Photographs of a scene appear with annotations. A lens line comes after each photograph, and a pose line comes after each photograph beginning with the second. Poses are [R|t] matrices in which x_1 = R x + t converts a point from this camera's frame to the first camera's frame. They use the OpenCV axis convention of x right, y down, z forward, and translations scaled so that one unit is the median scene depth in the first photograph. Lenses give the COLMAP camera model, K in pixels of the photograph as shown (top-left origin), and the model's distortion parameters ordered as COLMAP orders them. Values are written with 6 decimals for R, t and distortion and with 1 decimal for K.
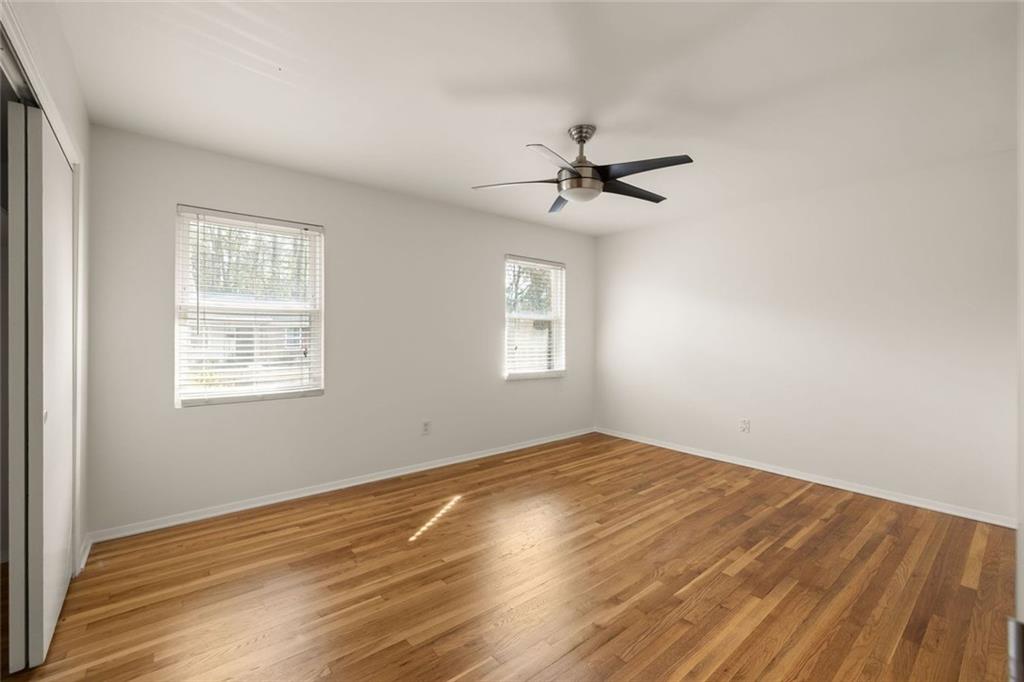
lens RADIAL K [[432.6, 0, 511.1], [0, 432.6, 341.2], [0, 0, 1]] dist [0.000273, -0.000048]
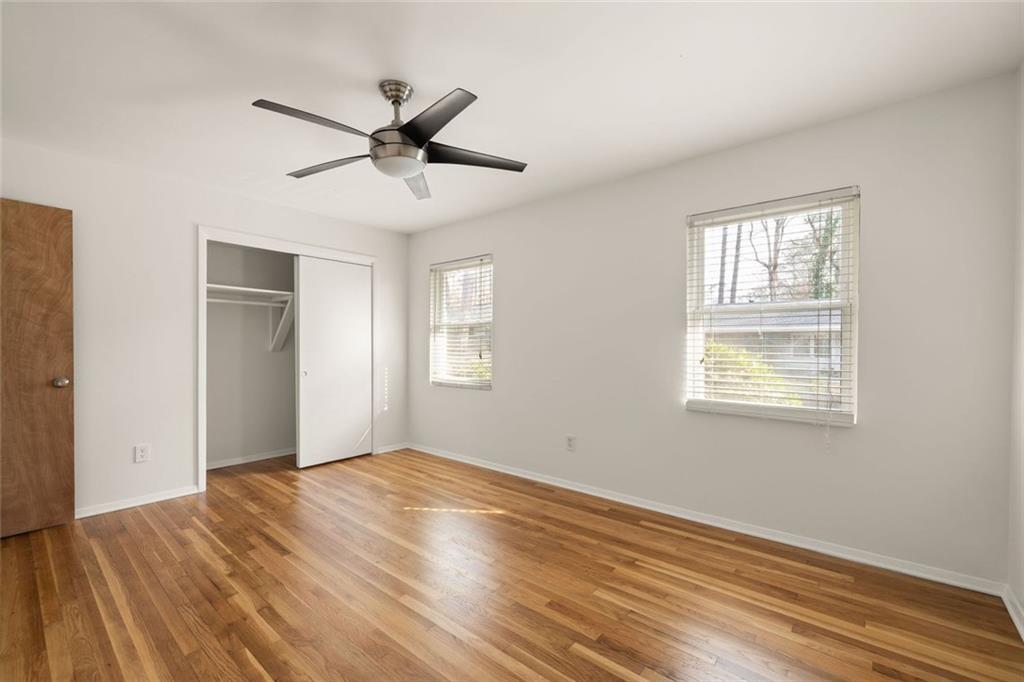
lens RADIAL K [[432.6, 0, 511.1], [0, 432.6, 341.2], [0, 0, 1]] dist [0.000273, -0.000048]
pose [[0.171806, -0.013547, -0.985038, 0.808082], [-0.016408, 0.999727, -0.016611, 0.003522], [0.984994, 0.019016, 0.171537, 0.848367]]
